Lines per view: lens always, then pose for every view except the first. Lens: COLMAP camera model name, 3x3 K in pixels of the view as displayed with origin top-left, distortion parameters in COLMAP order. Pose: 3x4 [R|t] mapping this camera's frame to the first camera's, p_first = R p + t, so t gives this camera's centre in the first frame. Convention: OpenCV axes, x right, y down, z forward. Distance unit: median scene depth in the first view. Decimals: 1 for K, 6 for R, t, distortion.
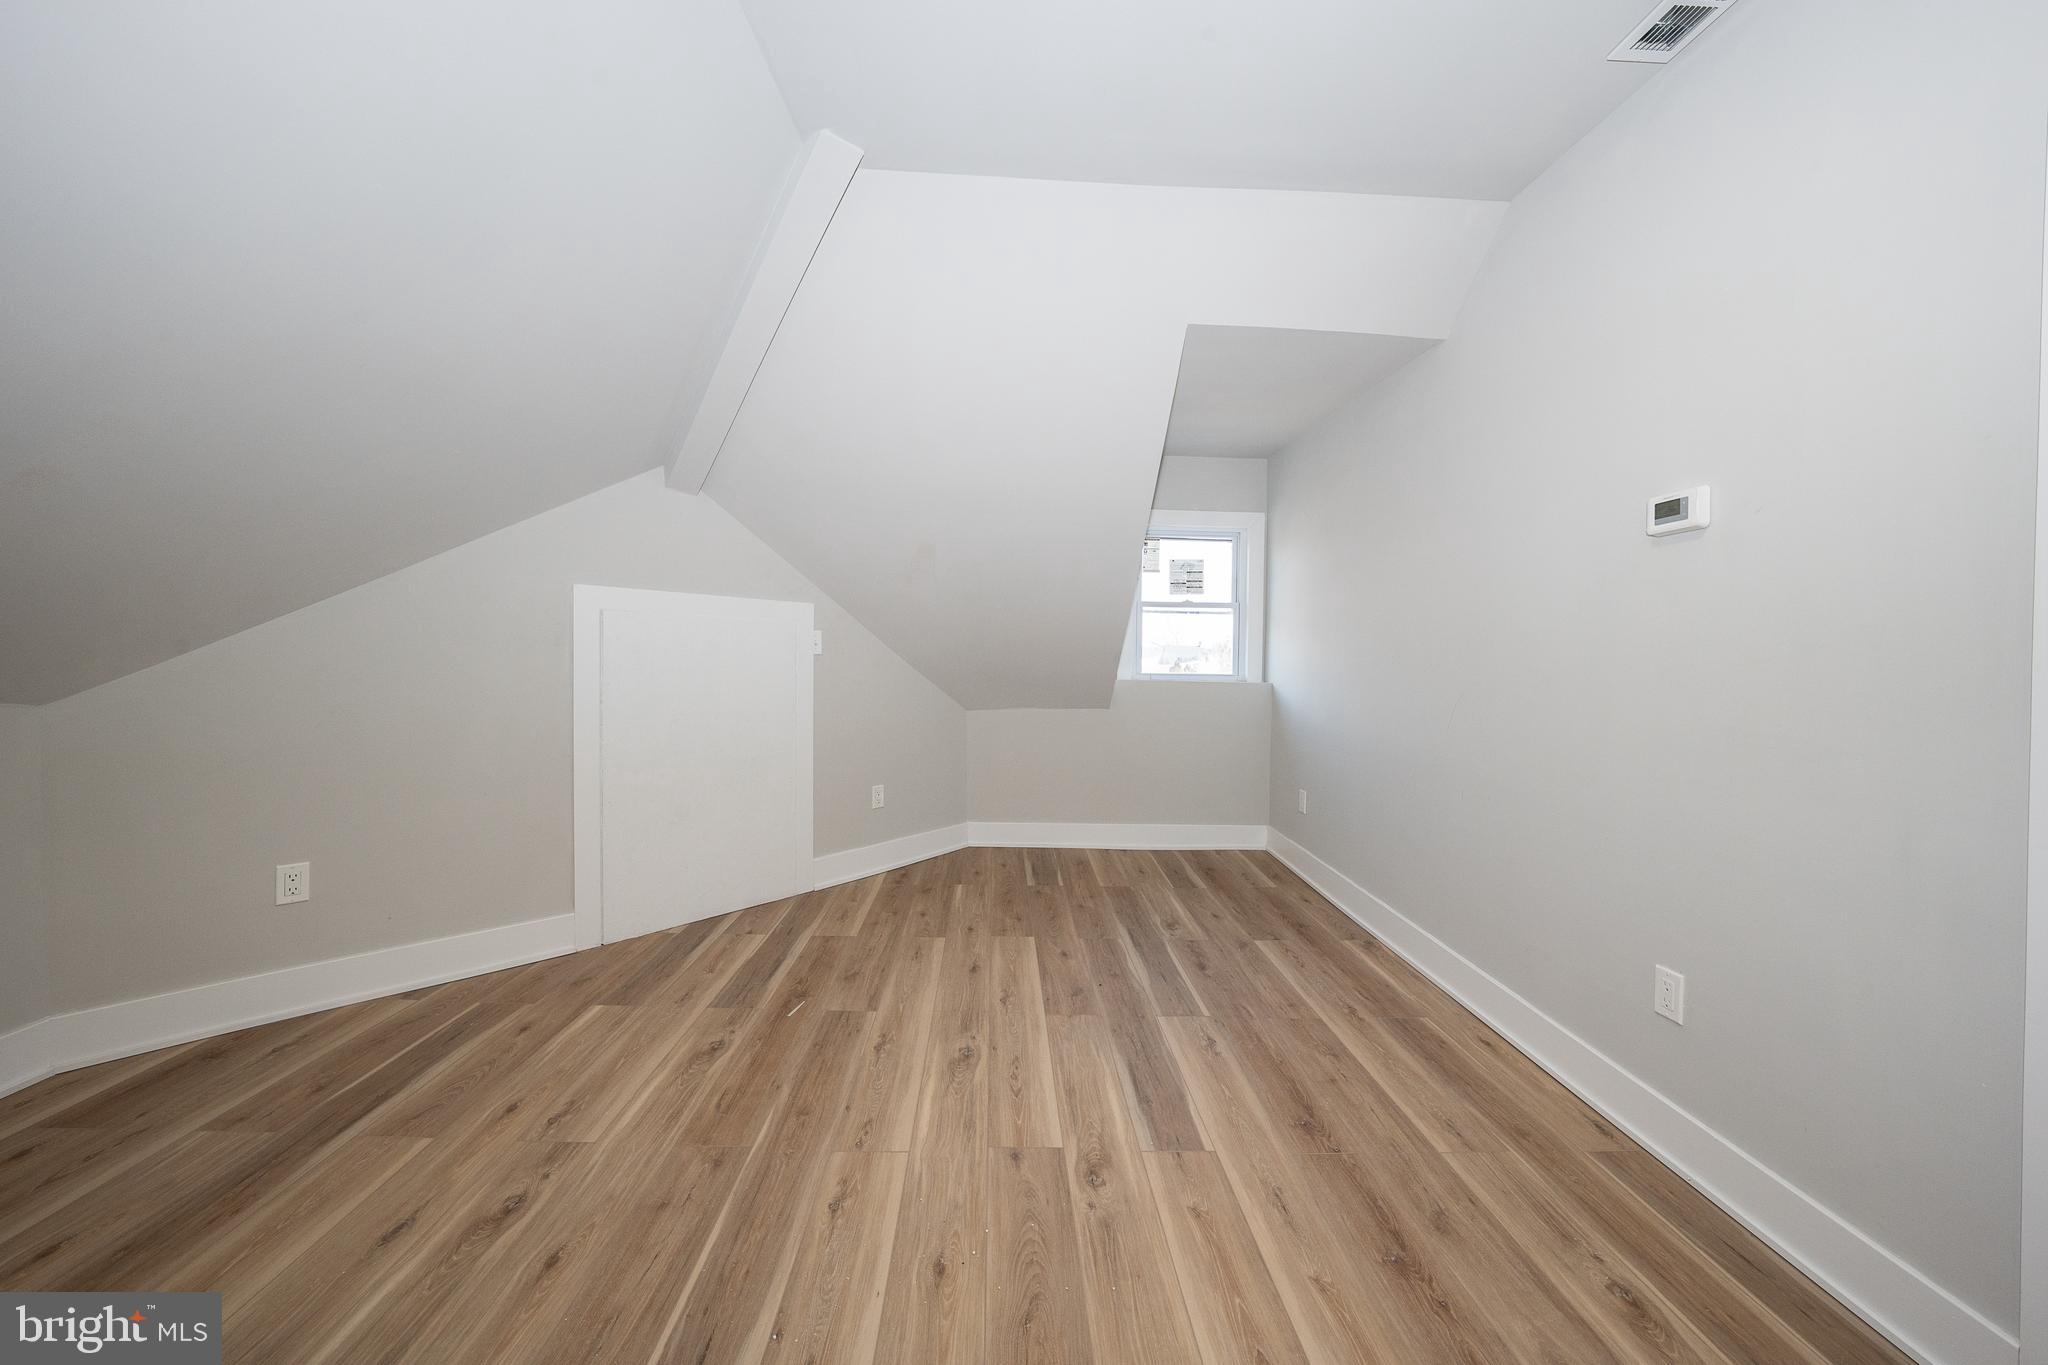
lens RADIAL K [[703.2, 0, 1024.4], [0, 703.2, 670.0], [0, 0, 1]] dist [-0.024952, 0.005048]
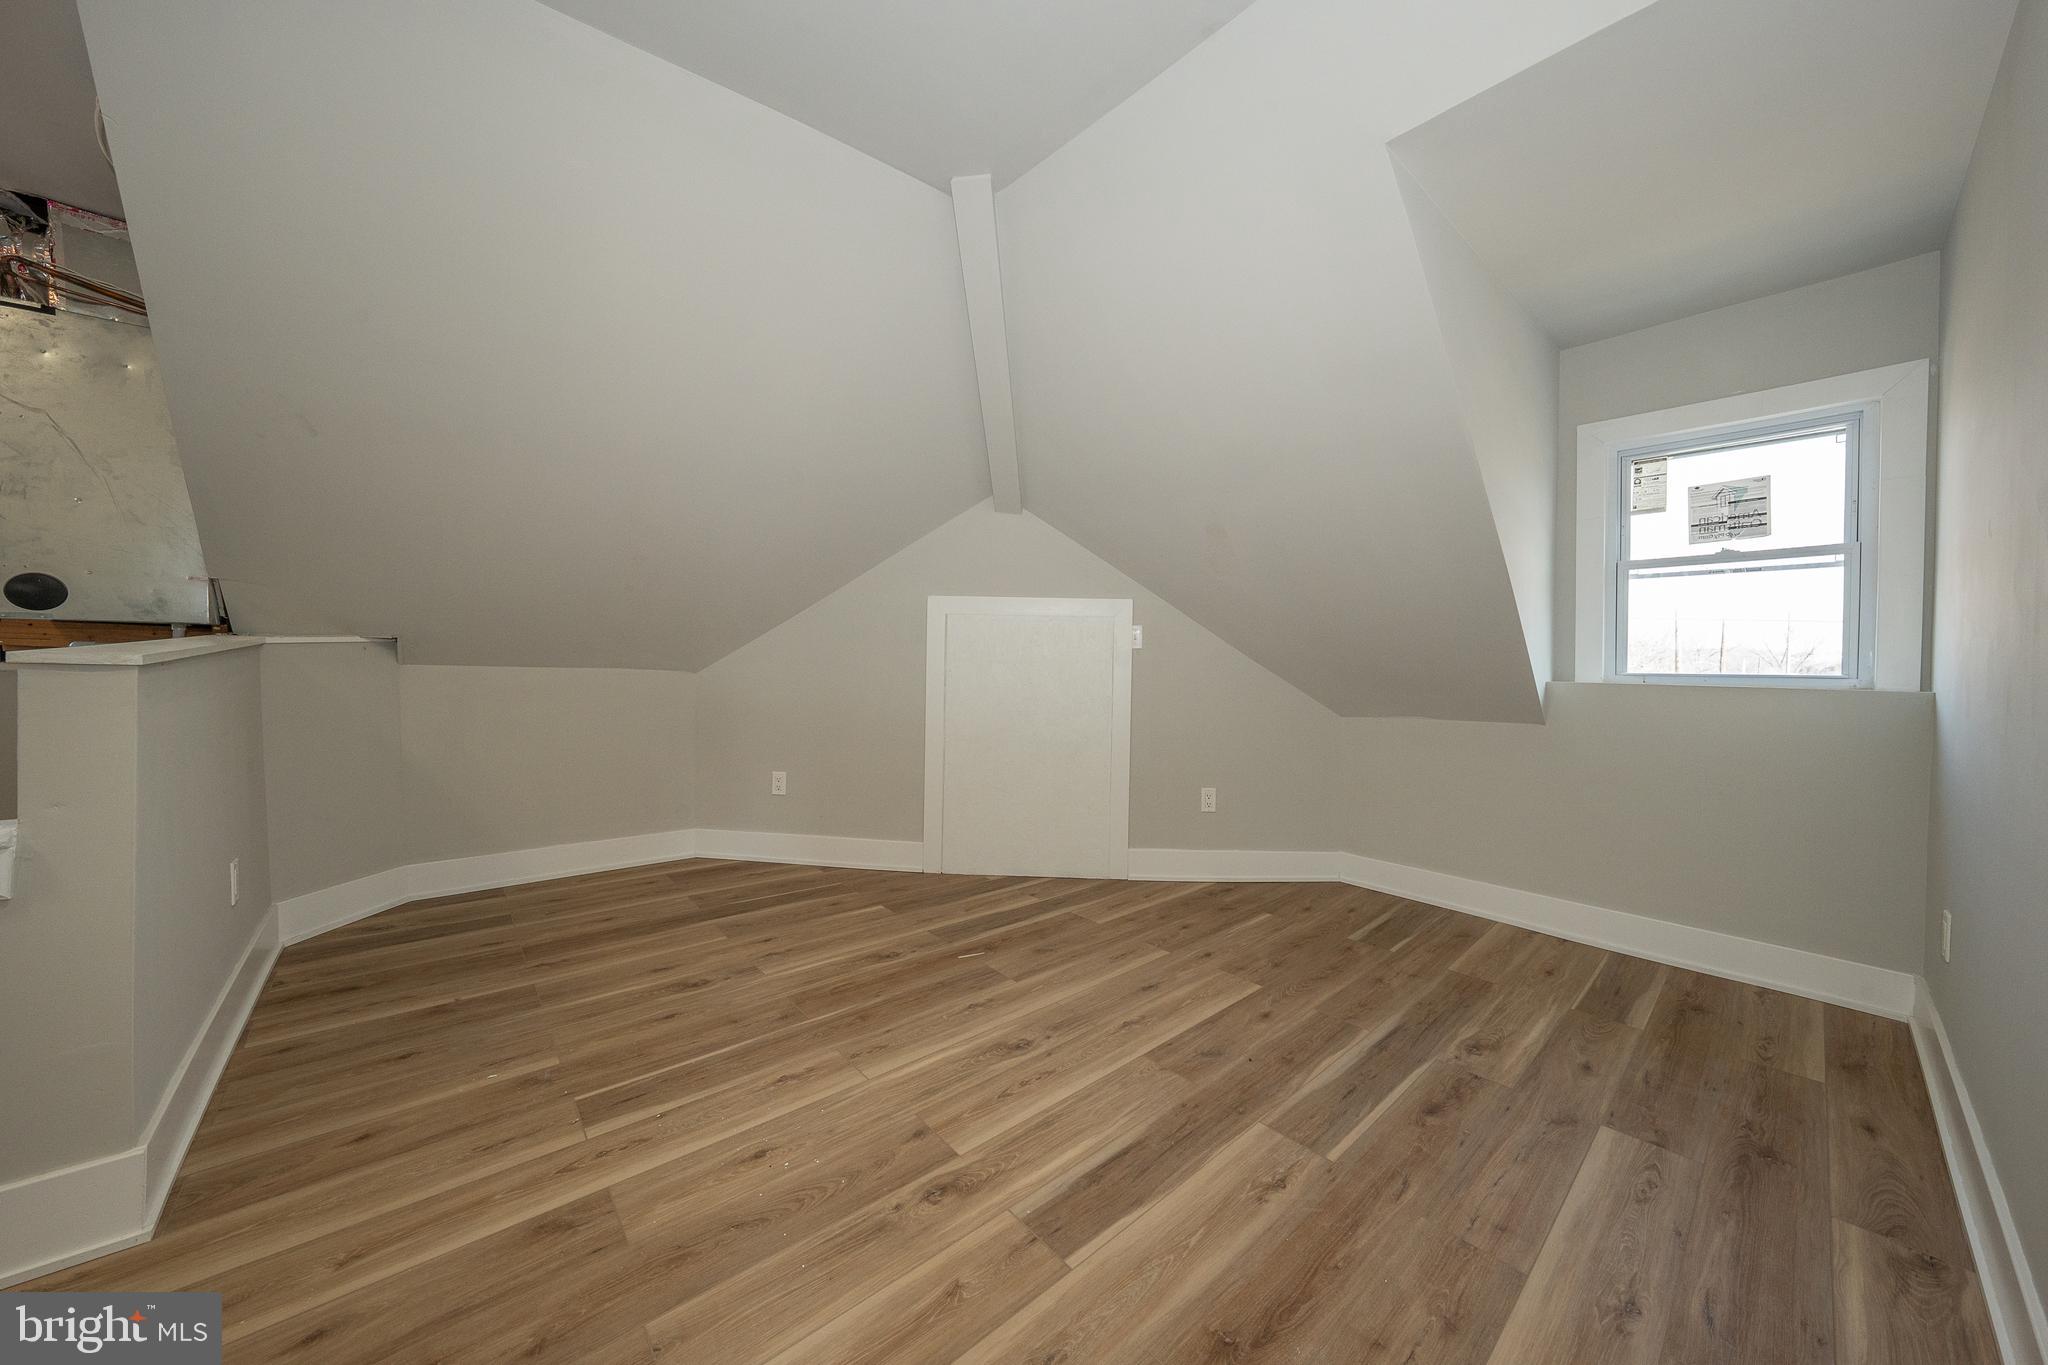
lens RADIAL K [[703.2, 0, 1024.4], [0, 703.2, 670.0], [0, 0, 1]] dist [-0.024952, 0.005048]
pose [[0.625977, -0.001516, -0.779840, 0.504059], [-0.019610, 0.999651, -0.017684, 0.037356], [0.779595, 0.026362, 0.625729, 0.290906]]
